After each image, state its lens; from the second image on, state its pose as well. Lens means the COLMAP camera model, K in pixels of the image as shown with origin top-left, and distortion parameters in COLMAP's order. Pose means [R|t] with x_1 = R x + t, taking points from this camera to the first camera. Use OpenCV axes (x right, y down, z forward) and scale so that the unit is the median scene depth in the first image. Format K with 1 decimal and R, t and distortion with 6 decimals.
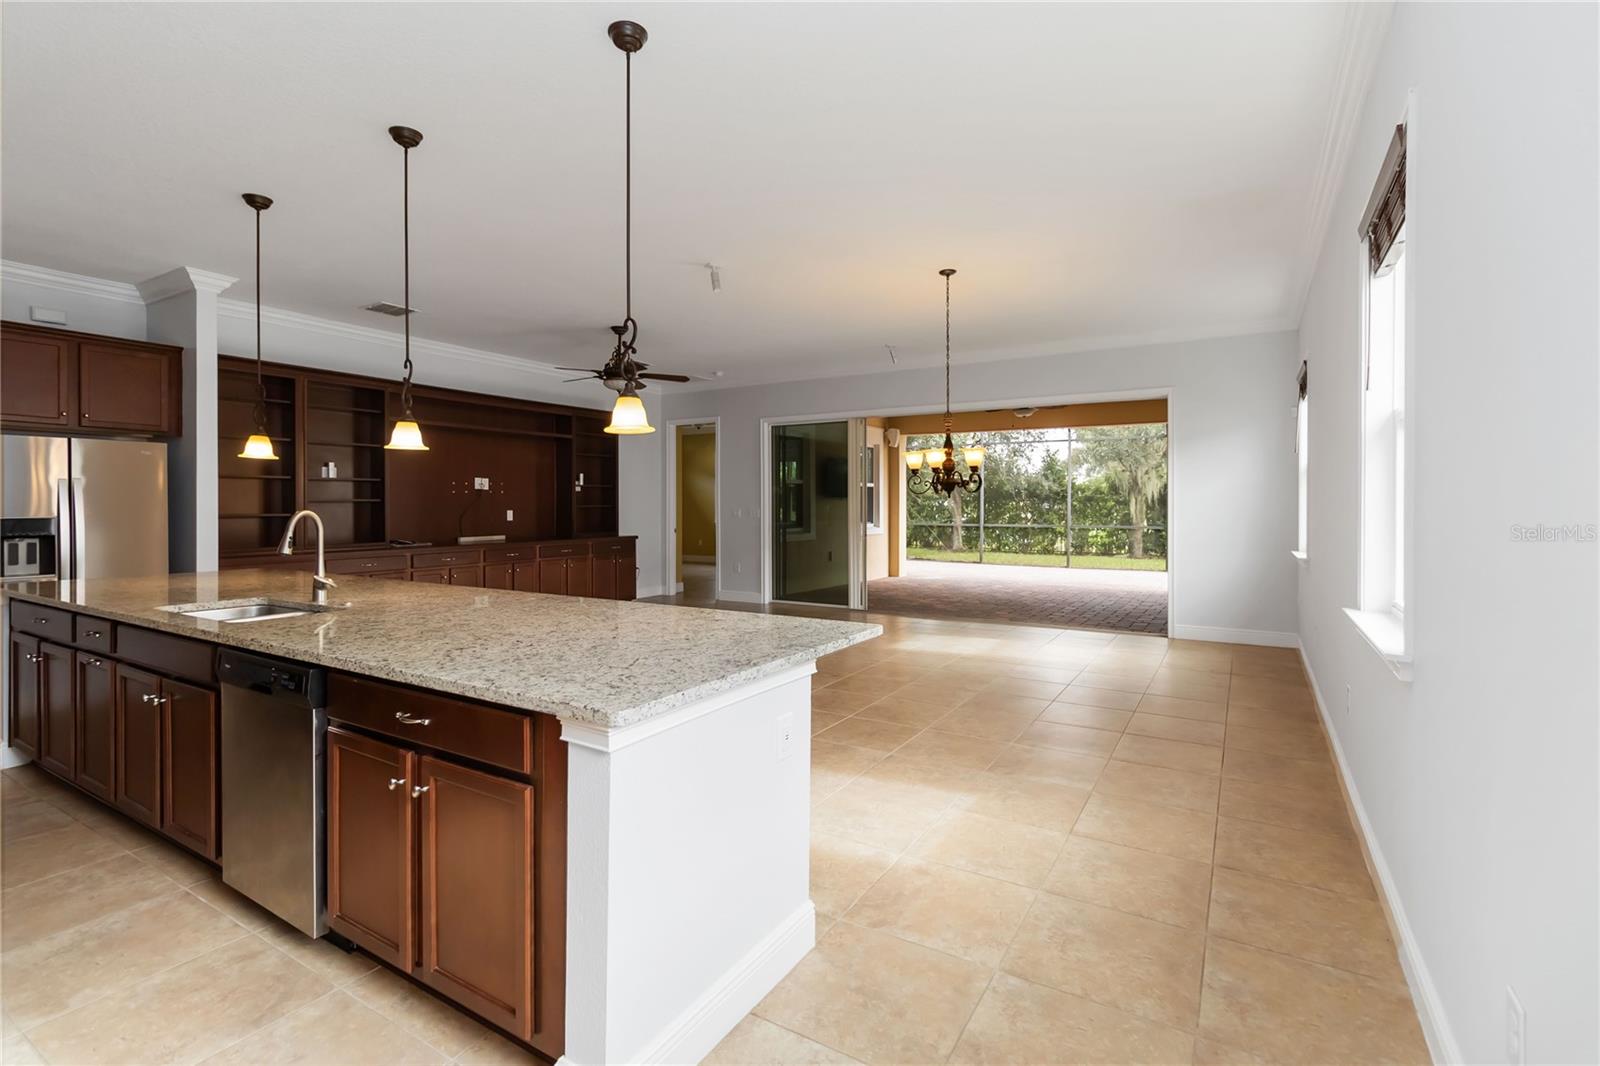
lens RADIAL K [[734.6, 0, 804.5], [0, 734.6, 501.3], [0, 0, 1]] dist [0.001027, -0.000124]
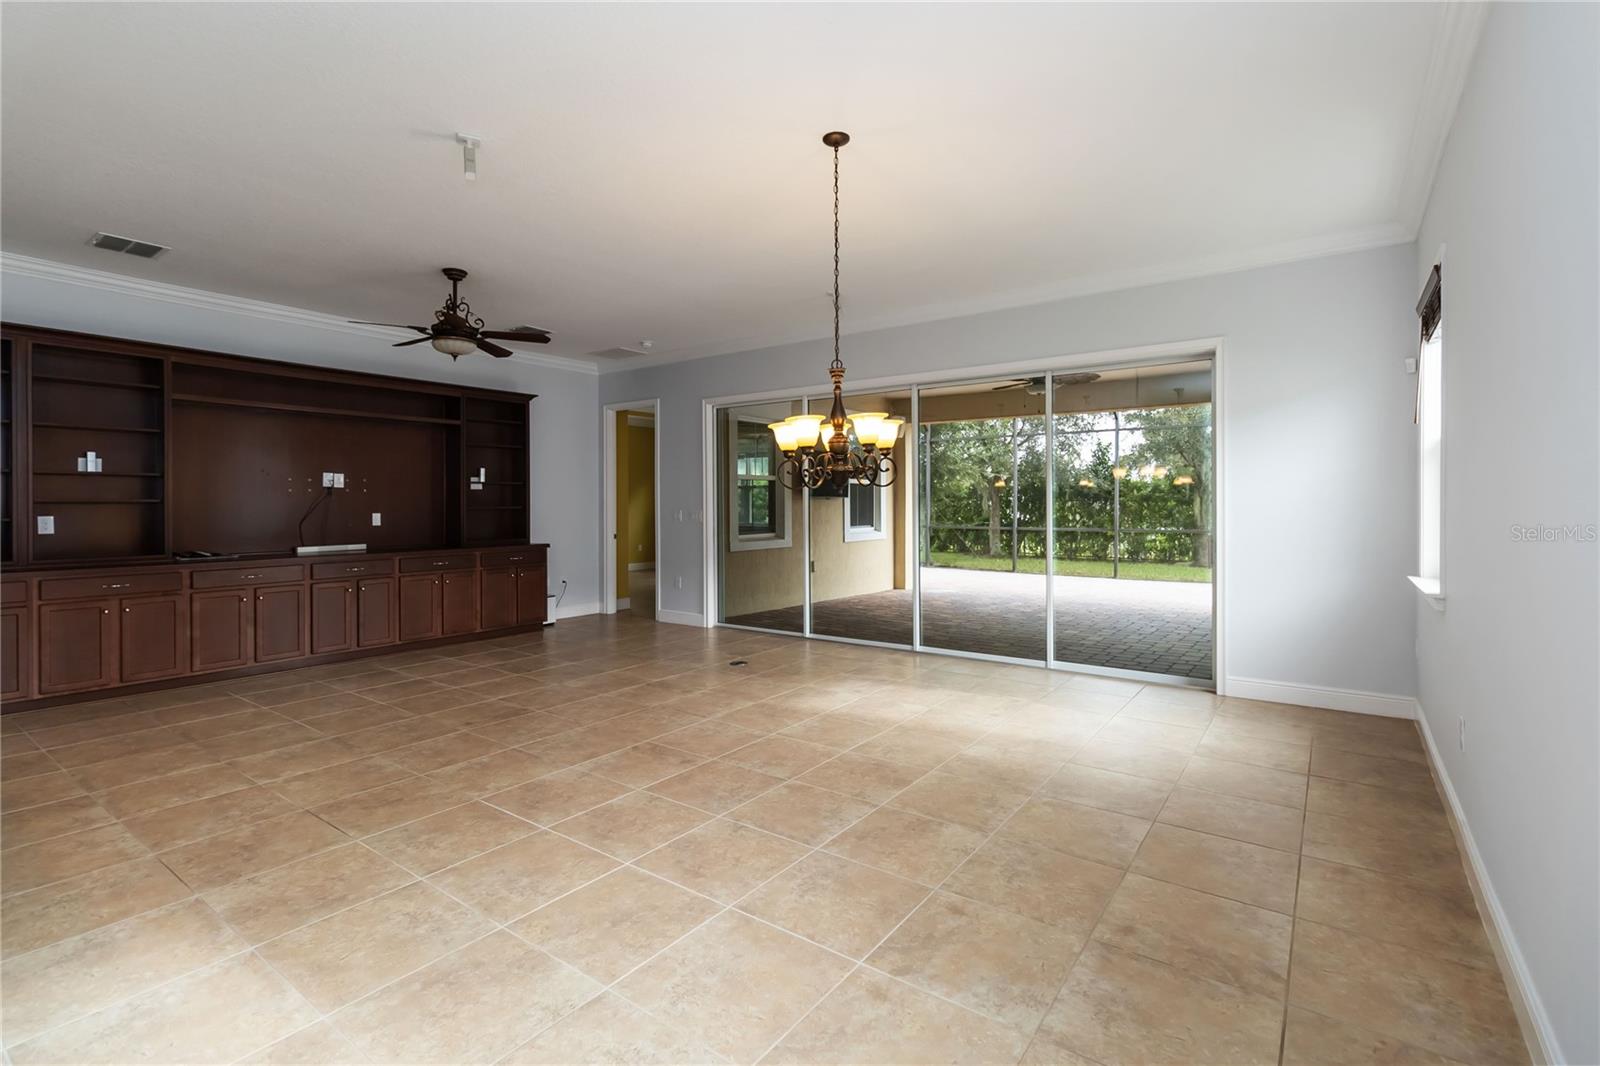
lens RADIAL K [[734.6, 0, 803.6], [0, 734.6, 502.4], [0, 0, 1]] dist [0.001027, -0.000124]
pose [[0.996391, -0.001782, -0.084865, 0.116193], [0.001856, 0.999998, 0.000792, 0.000747], [0.084863, -0.000946, 0.996392, 0.192371]]
